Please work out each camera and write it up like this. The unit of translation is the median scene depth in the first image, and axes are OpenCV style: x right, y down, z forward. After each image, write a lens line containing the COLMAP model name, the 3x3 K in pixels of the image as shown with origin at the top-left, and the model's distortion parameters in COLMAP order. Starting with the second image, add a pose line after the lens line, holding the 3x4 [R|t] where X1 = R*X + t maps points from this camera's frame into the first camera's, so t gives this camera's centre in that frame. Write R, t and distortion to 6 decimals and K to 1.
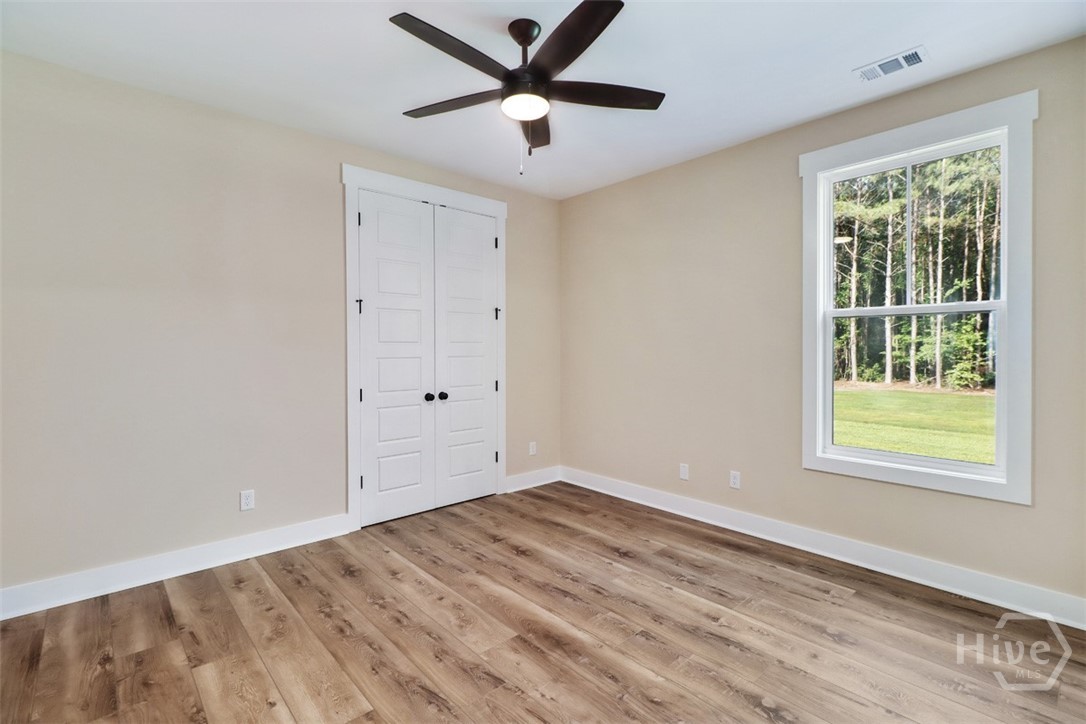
lens RADIAL K [[503.9, 0, 543.0], [0, 503.9, 362.0], [0, 0, 1]] dist [-0.035925, -0.000191]
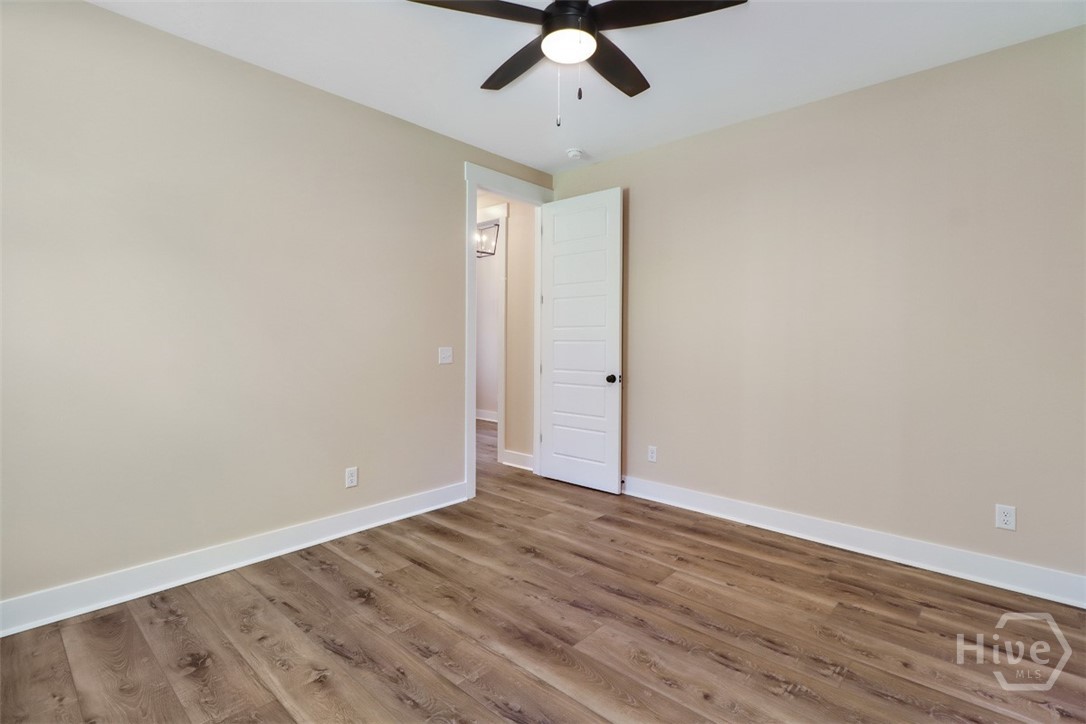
lens RADIAL K [[512.0, 0, 543.6], [0, 512.0, 345.3], [0, 0, 1]] dist [0.001695, -0.000605]
pose [[-0.994828, -0.004697, -0.101466, 0.099749], [-0.008686, 0.999205, 0.038902, -0.023280], [0.101202, 0.039582, -0.994078, 1.942314]]
